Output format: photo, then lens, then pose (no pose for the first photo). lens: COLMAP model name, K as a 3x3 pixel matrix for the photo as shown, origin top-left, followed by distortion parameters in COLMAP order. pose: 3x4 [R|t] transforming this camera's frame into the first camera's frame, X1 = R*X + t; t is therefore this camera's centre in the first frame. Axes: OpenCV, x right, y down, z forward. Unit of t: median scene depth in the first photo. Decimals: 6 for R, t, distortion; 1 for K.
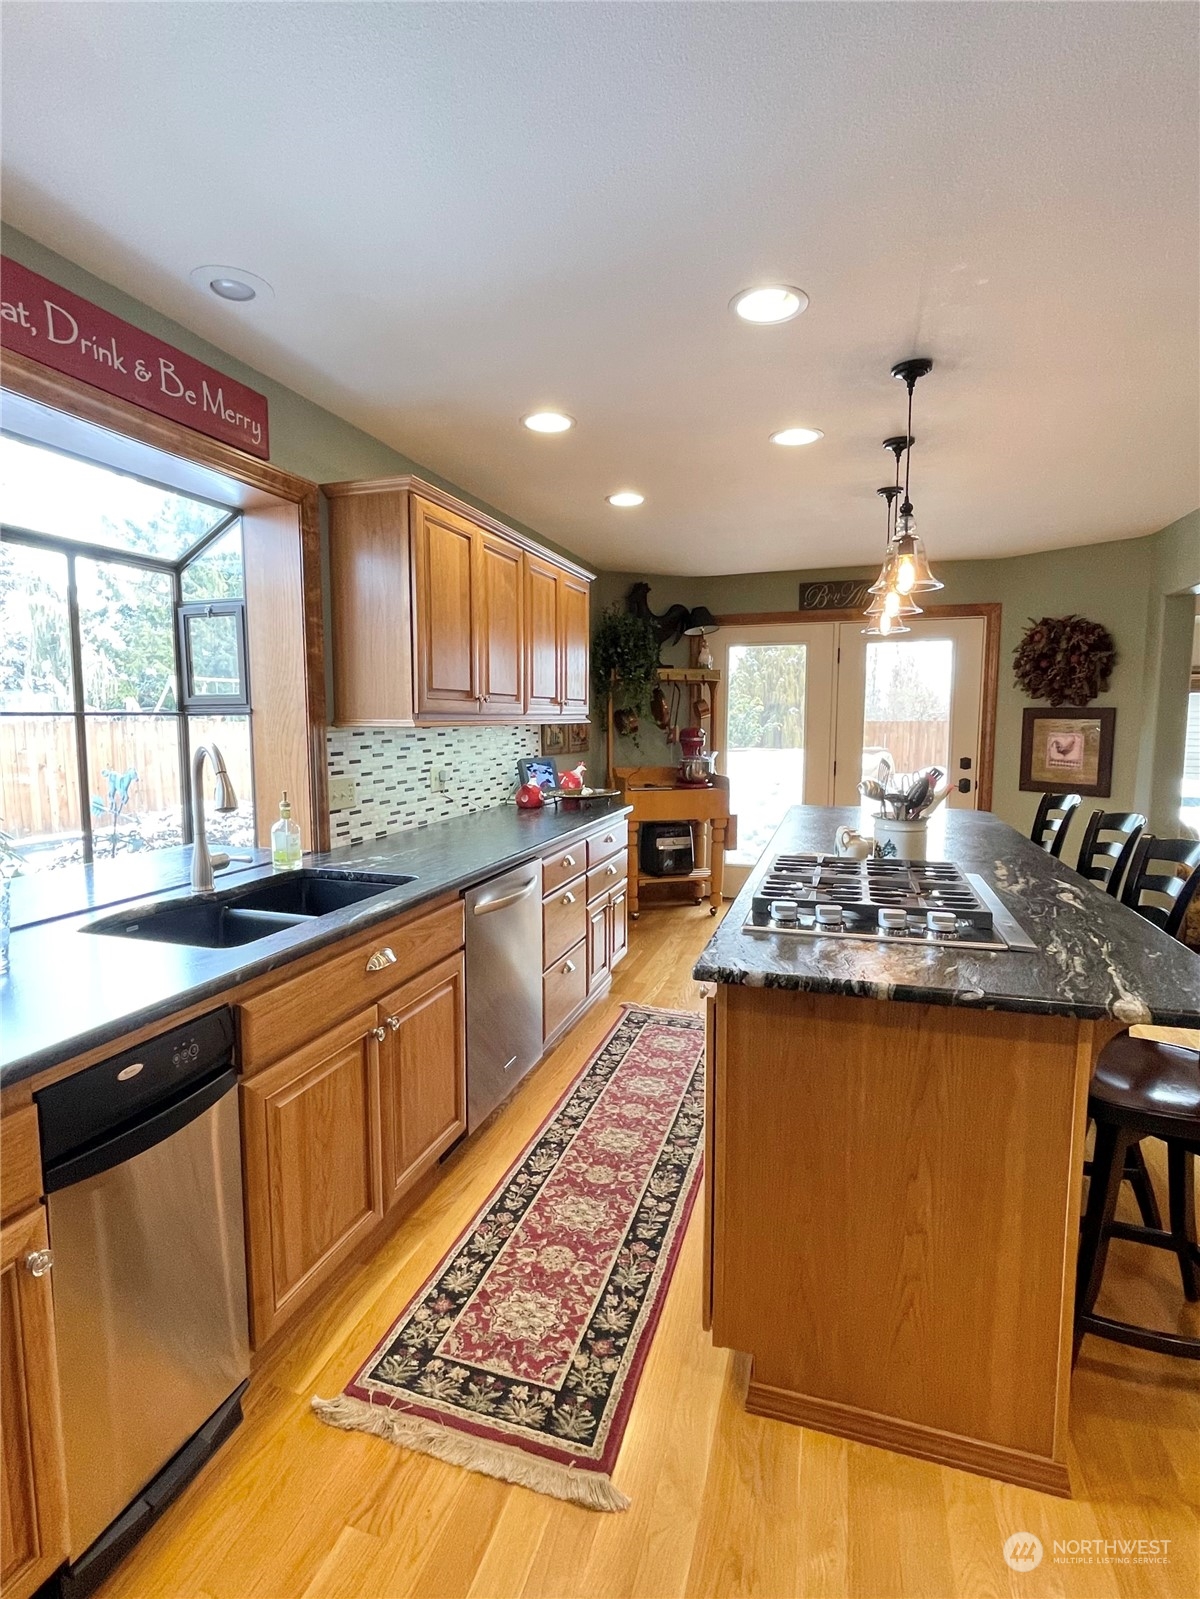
lens RADIAL K [[792.4, 0, 586.0], [0, 792.4, 800.4], [0, 0, 1]] dist [-0.004822, -0.000406]
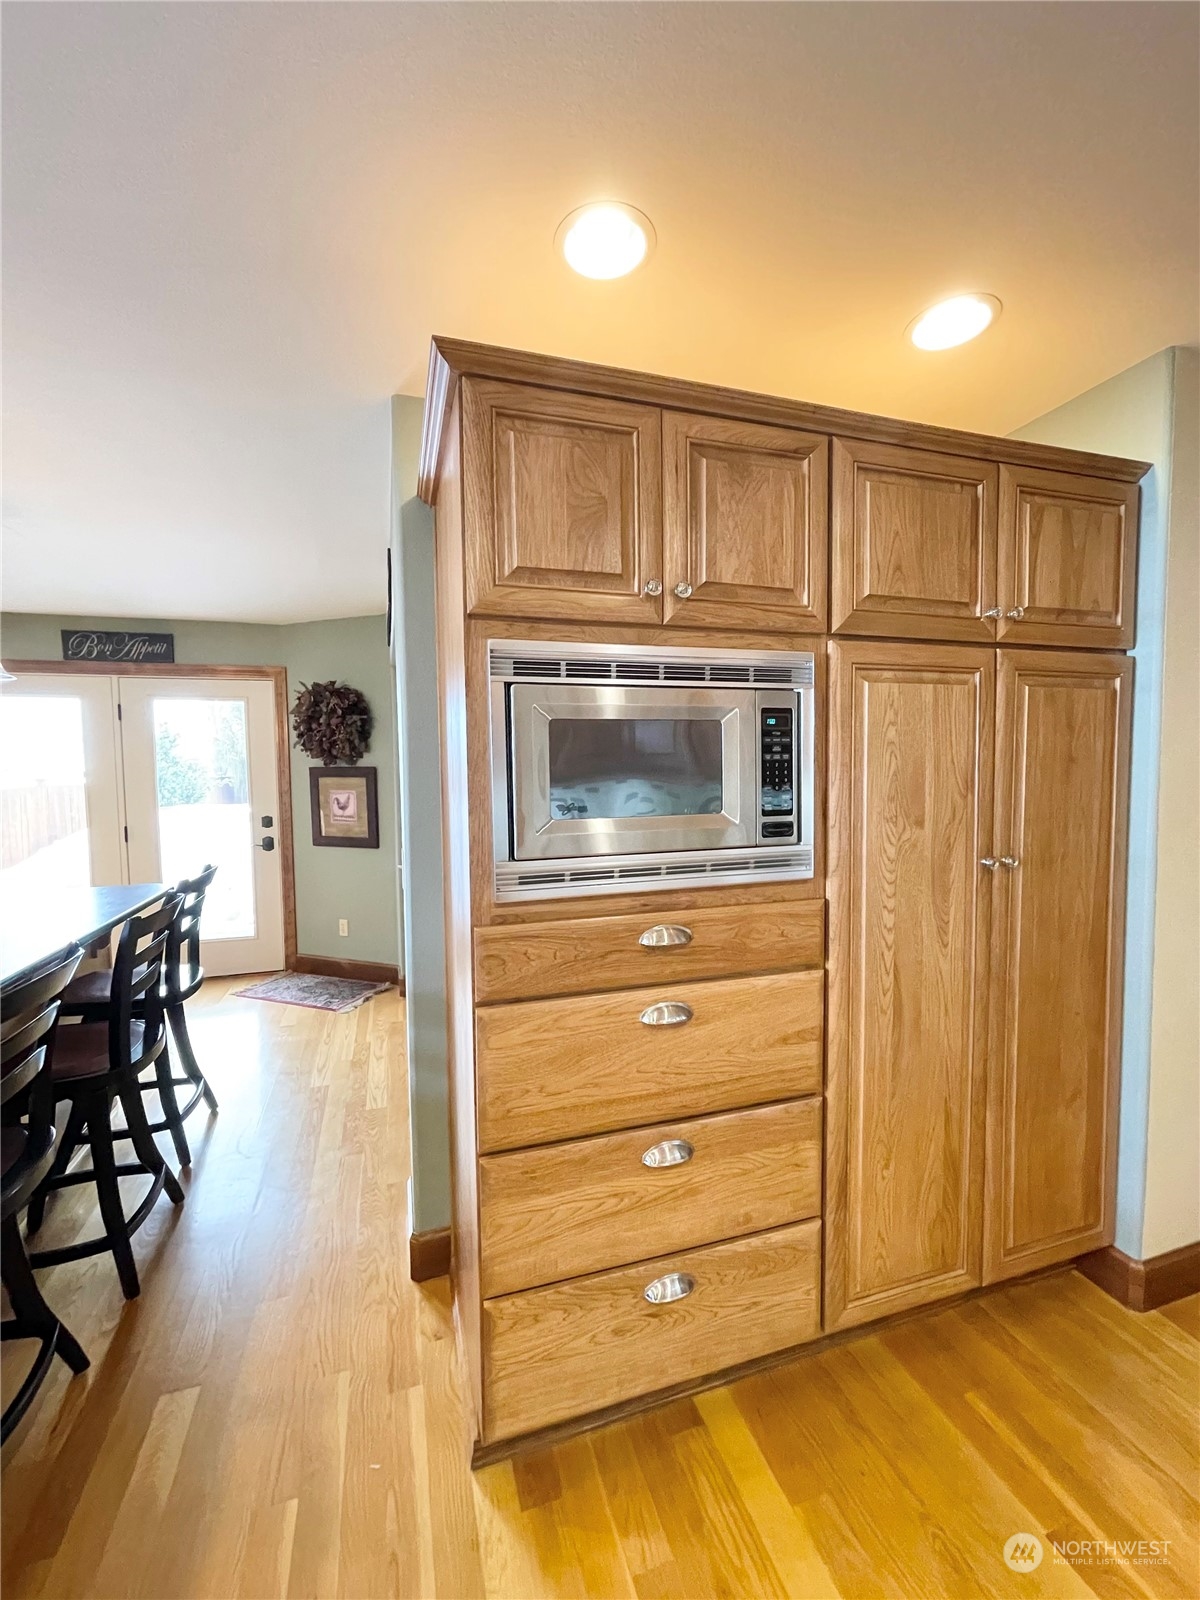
lens RADIAL K [[646.1, 0, 590.9], [0, 646.1, 801.4], [0, 0, 1]] dist [-0.012934, 0.007861]
pose [[0.812936, -0.041527, 0.580870, 0.683904], [0.073741, 0.996766, -0.031942, -0.031387], [-0.577665, 0.068801, 0.813369, 0.171456]]
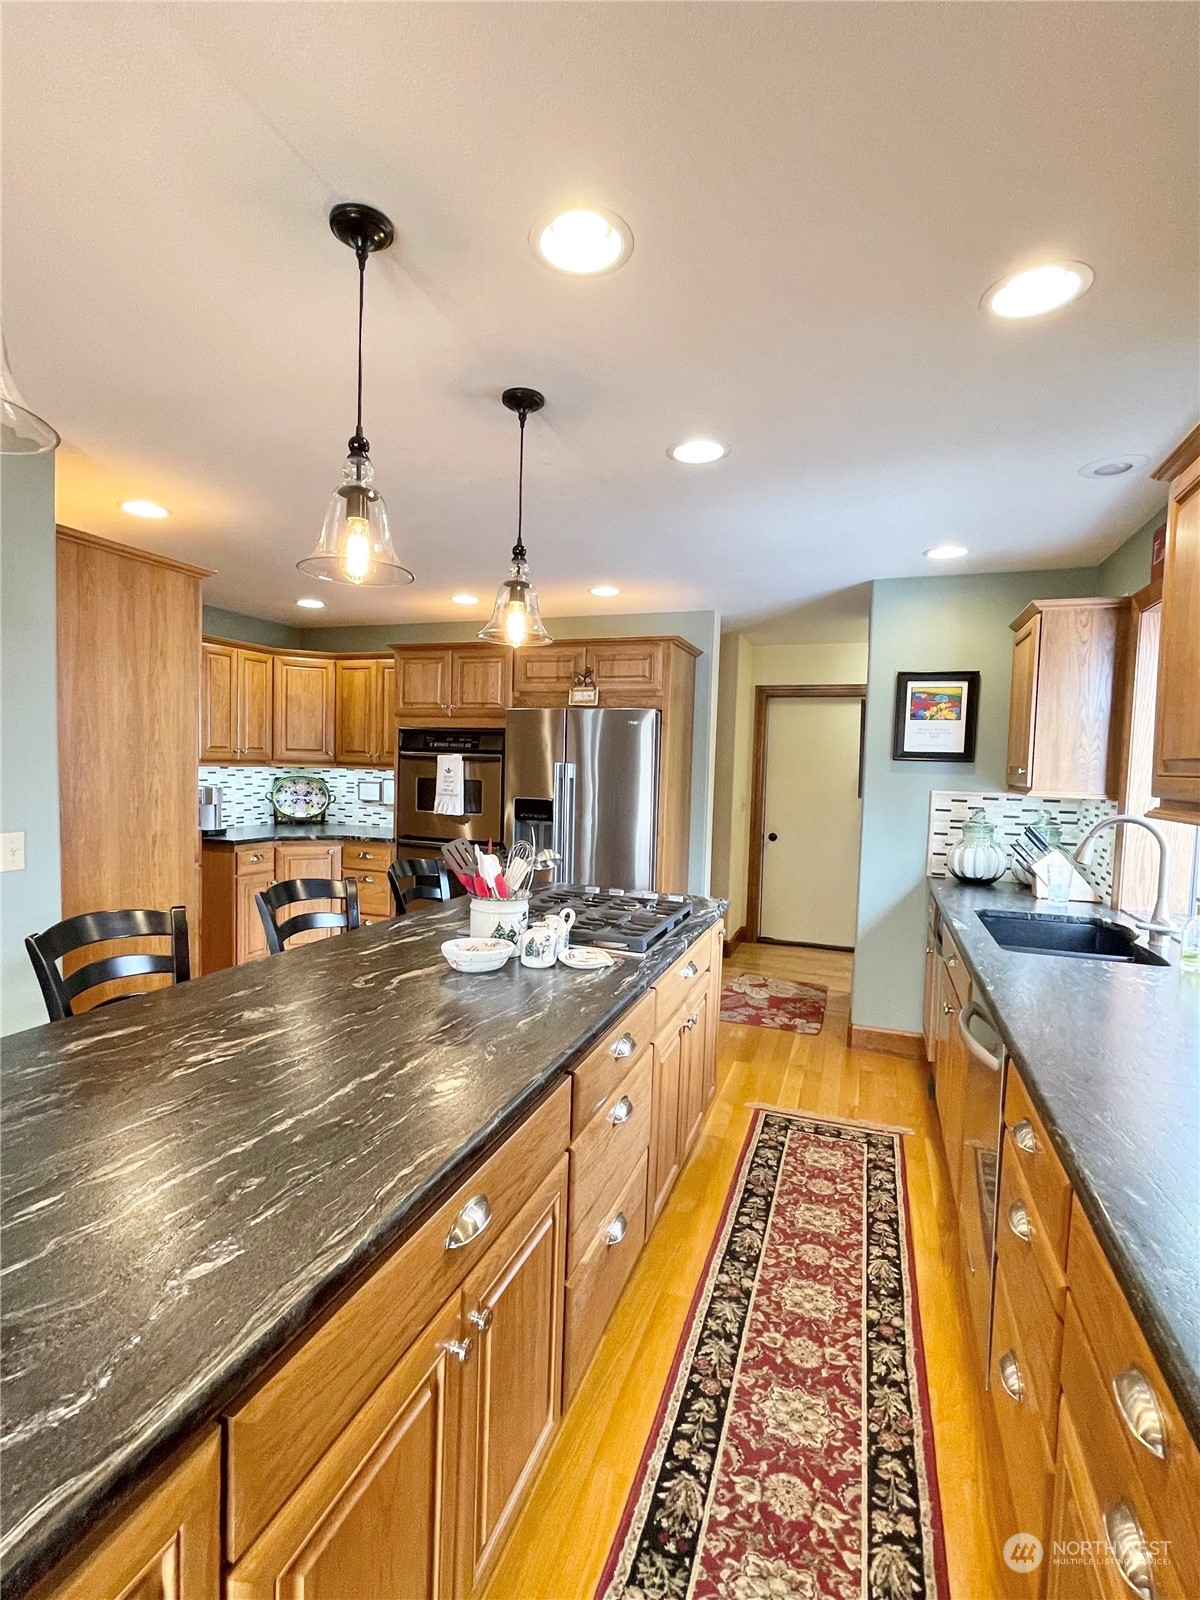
lens RADIAL K [[756.0, 0, 593.8], [0, 756.0, 801.8], [0, 0, 1]] dist [0.002177, 0.000184]
pose [[-0.999080, -0.029915, 0.030724, 0.251865], [-0.024749, 0.987357, 0.156567, -0.197985], [-0.035020, 0.155663, -0.987189, 1.672561]]
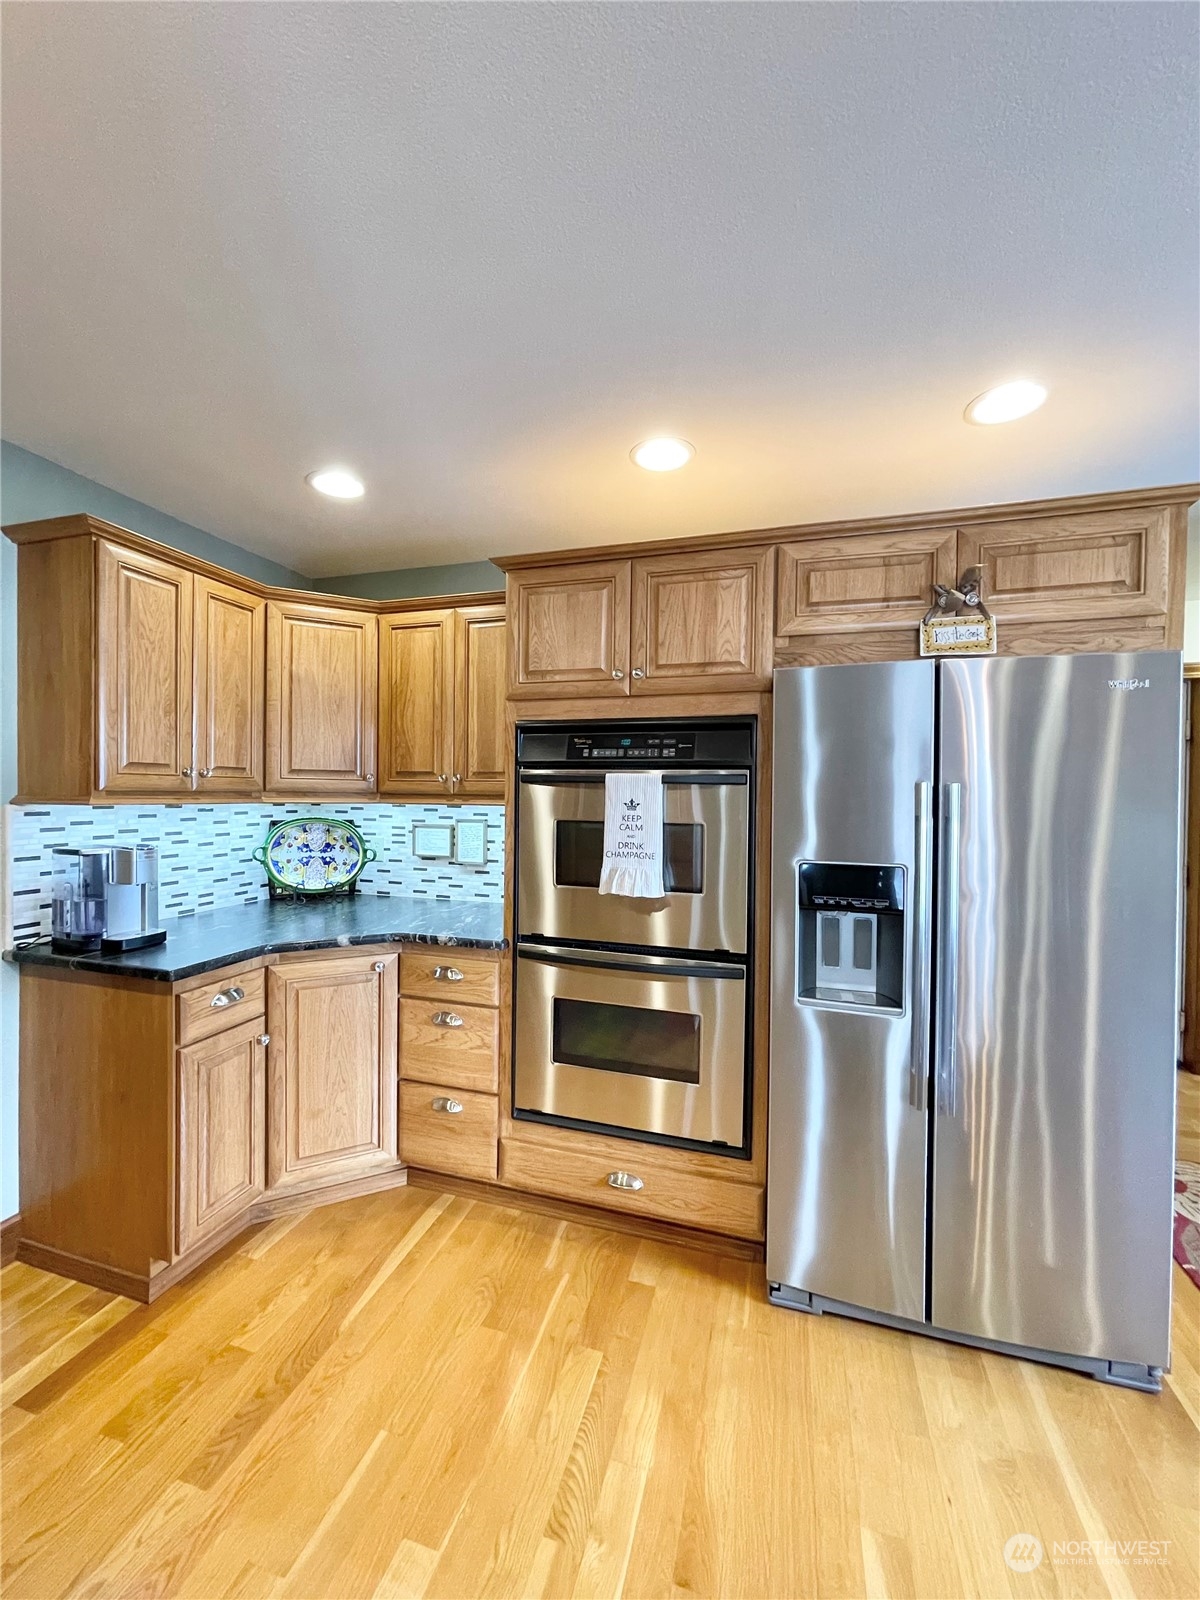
lens RADIAL K [[646.1, 0, 590.9], [0, 646.1, 801.4], [0, 0, 1]] dist [-0.012934, 0.007861]
pose [[-0.999797, -0.011500, -0.016562, 0.694641], [-0.013362, 0.993033, 0.117078, -0.076775], [0.015100, 0.117275, -0.992985, 0.676049]]
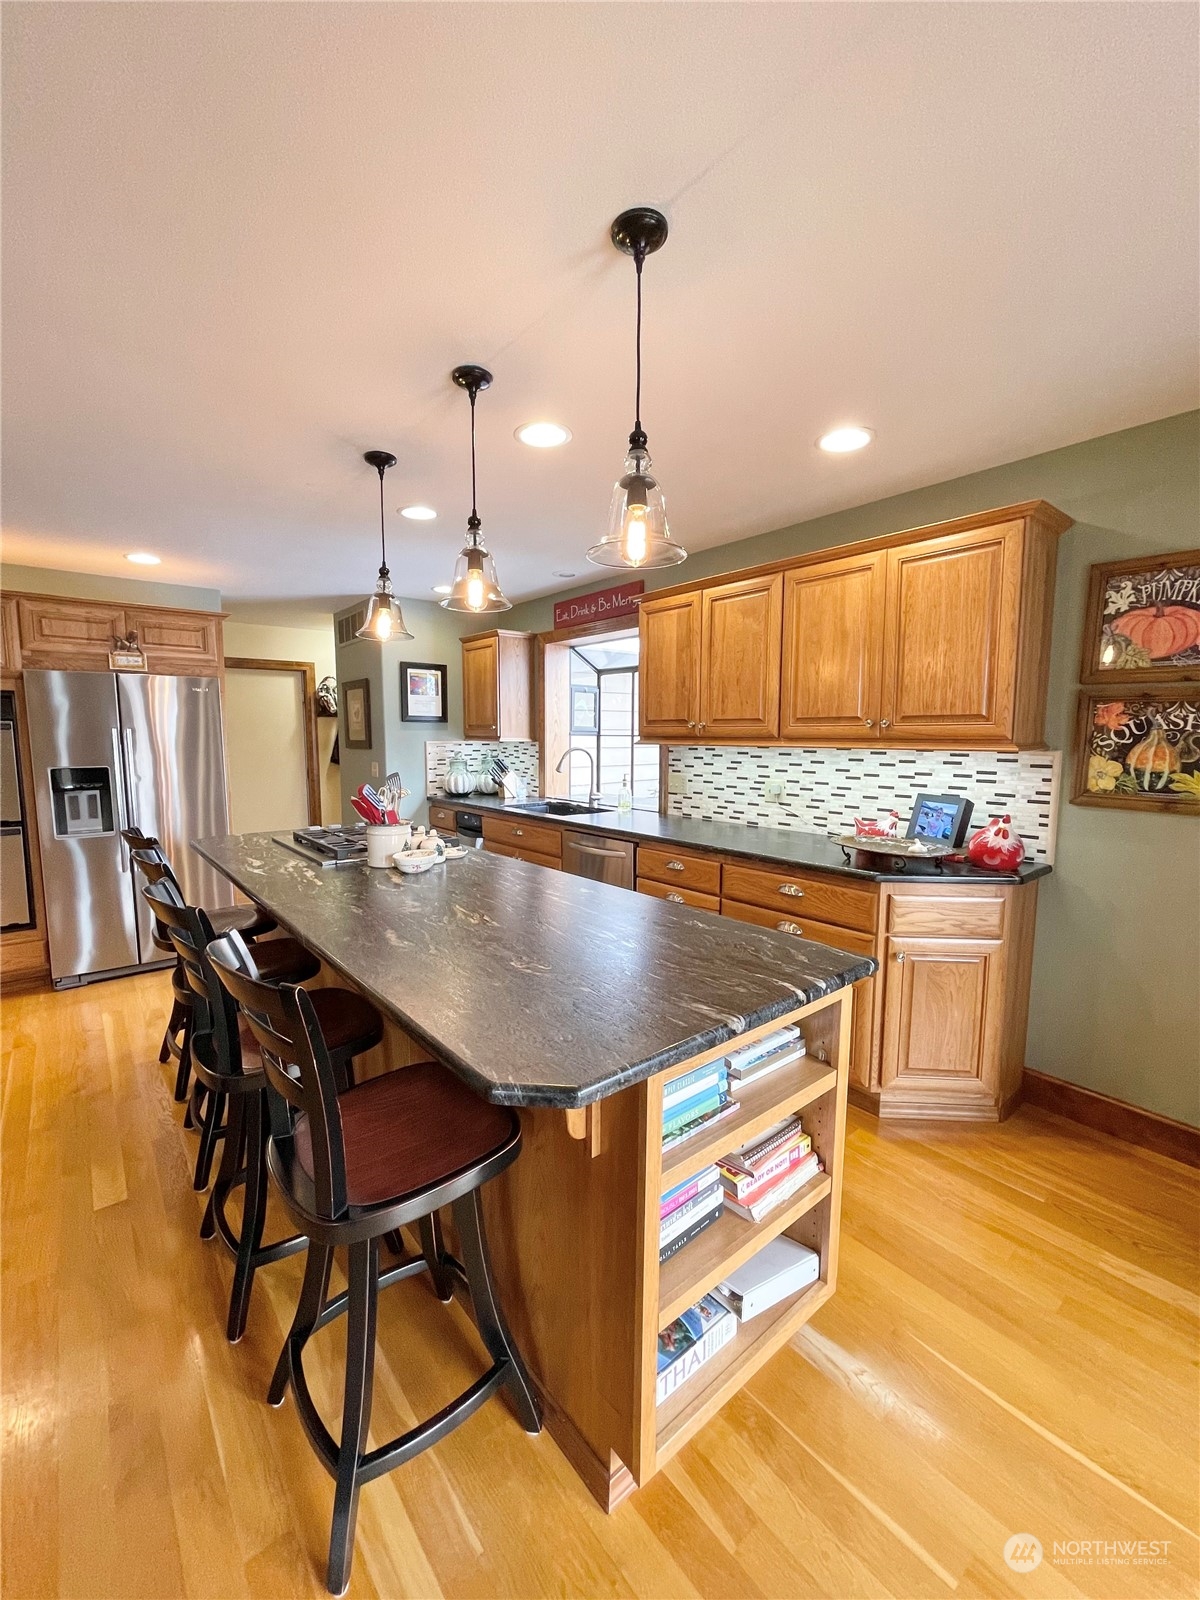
lens RADIAL K [[640.0, 0, 587.8], [0, 640.0, 800.6], [0, 0, 1]] dist [-0.006218, 0.000203]
pose [[-0.537860, 0.087376, -0.838494, 0.973199], [-0.089665, 0.983044, 0.159955, -0.181695], [0.838252, 0.161217, -0.520905, 1.630519]]
